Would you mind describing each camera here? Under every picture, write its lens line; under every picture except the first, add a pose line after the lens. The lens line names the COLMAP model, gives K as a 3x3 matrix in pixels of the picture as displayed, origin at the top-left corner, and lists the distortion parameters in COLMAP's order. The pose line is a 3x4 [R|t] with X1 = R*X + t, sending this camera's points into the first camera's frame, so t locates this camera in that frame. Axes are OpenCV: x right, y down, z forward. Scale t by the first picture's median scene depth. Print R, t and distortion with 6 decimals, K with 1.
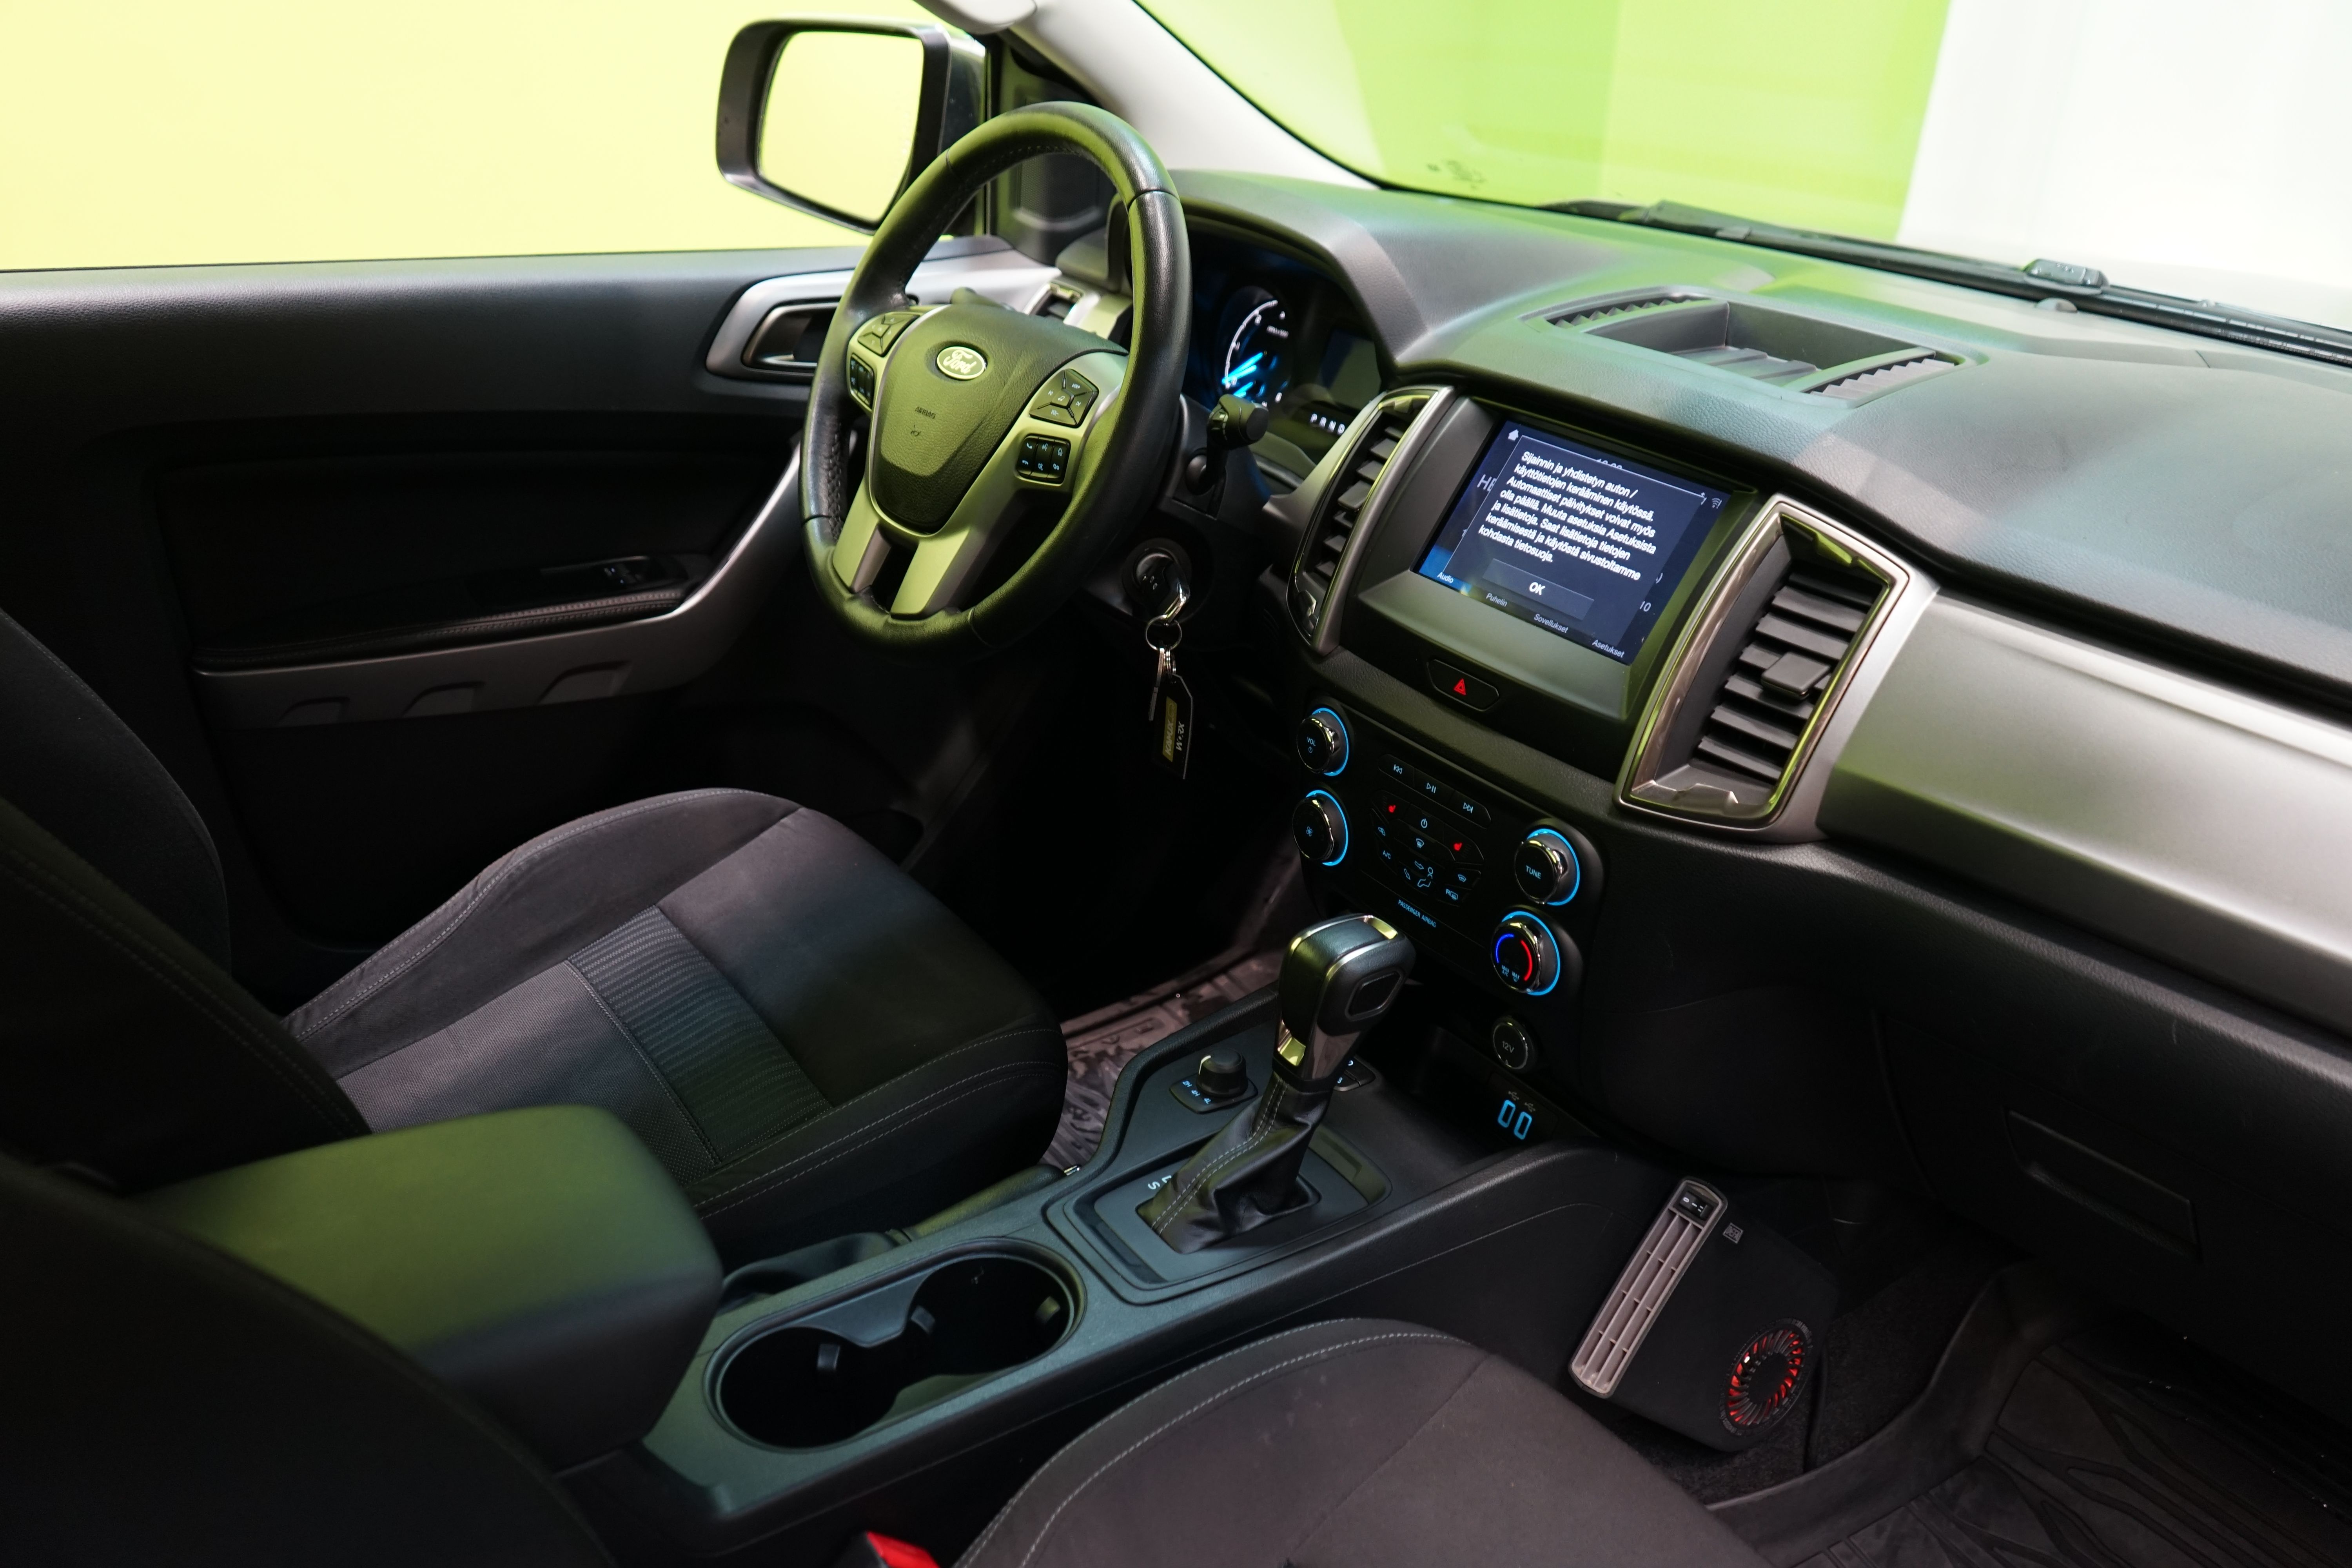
lens RADIAL K [[1858.8, 0, 1176.0], [0, 1858.8, 784.0], [0, 0, 1]] dist [0.000625, 0.000039]
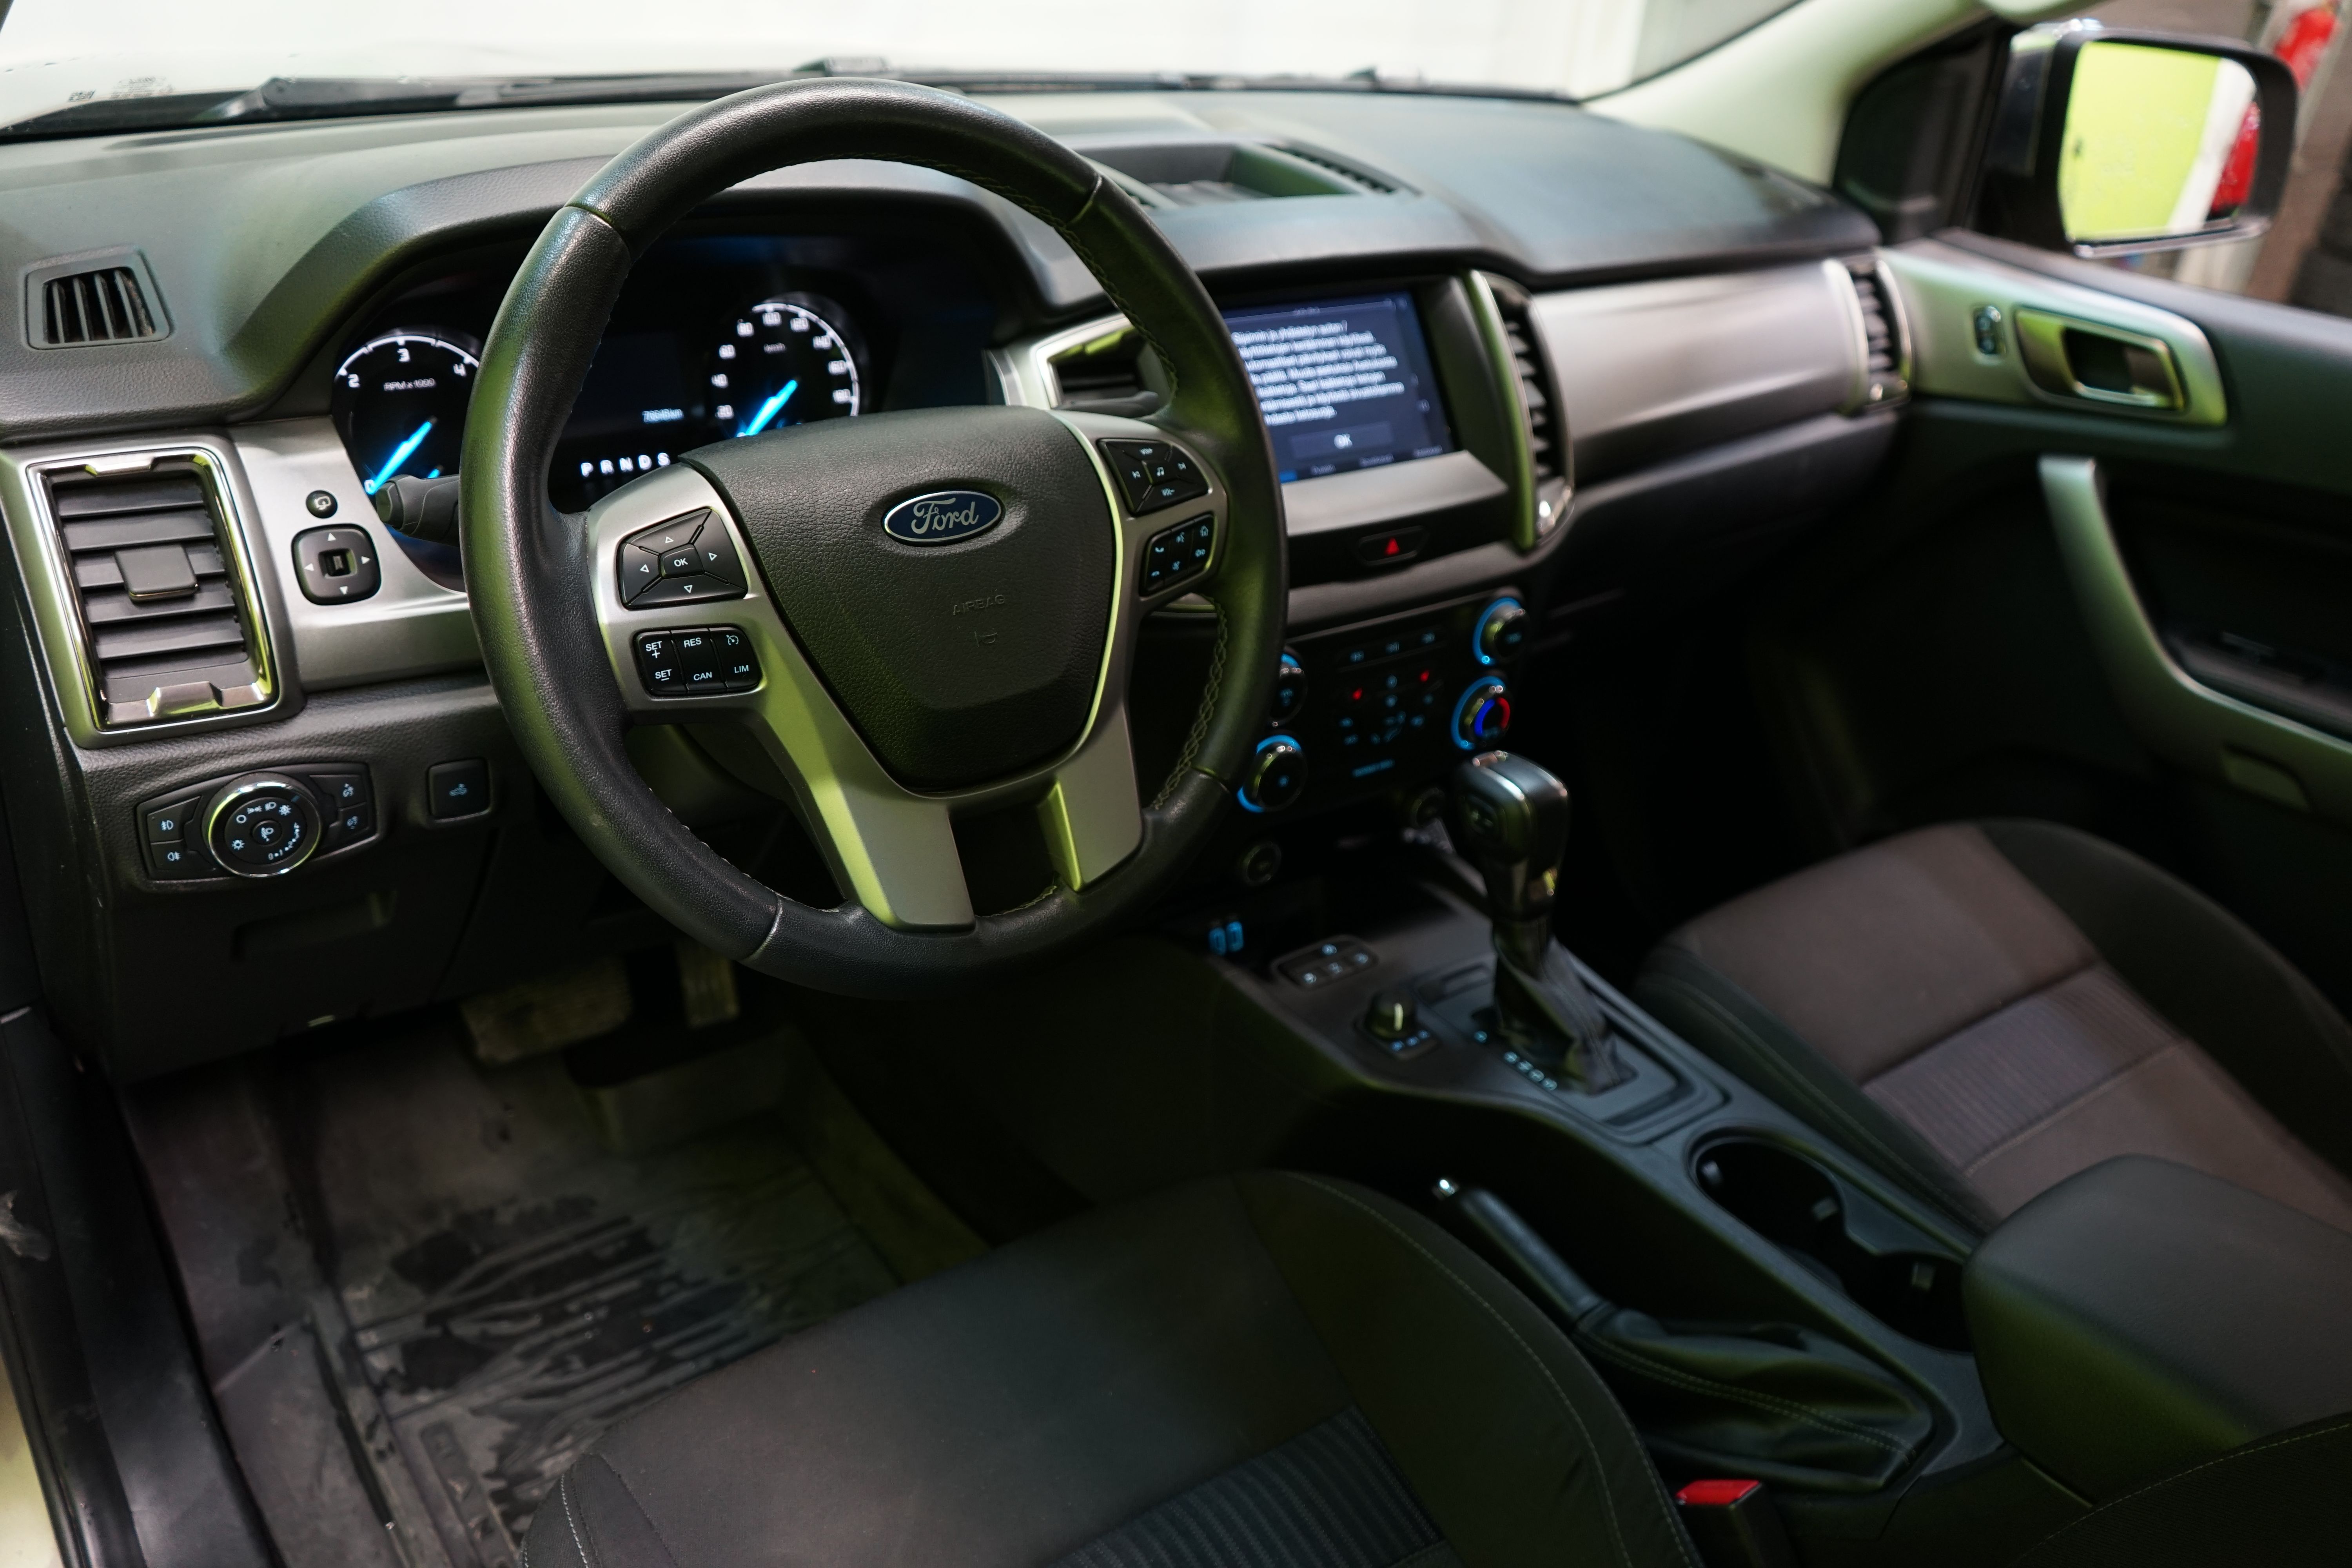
lens RADIAL K [[1858.8, 0, 1176.0], [0, 1858.8, 784.0], [0, 0, 1]] dist [0.000625, 0.000039]
pose [[-0.022273, -0.513065, 0.858061, -0.810777], [0.354641, 0.798405, 0.486600, -0.496676], [-0.934737, 0.315141, 0.164170, 0.972553]]
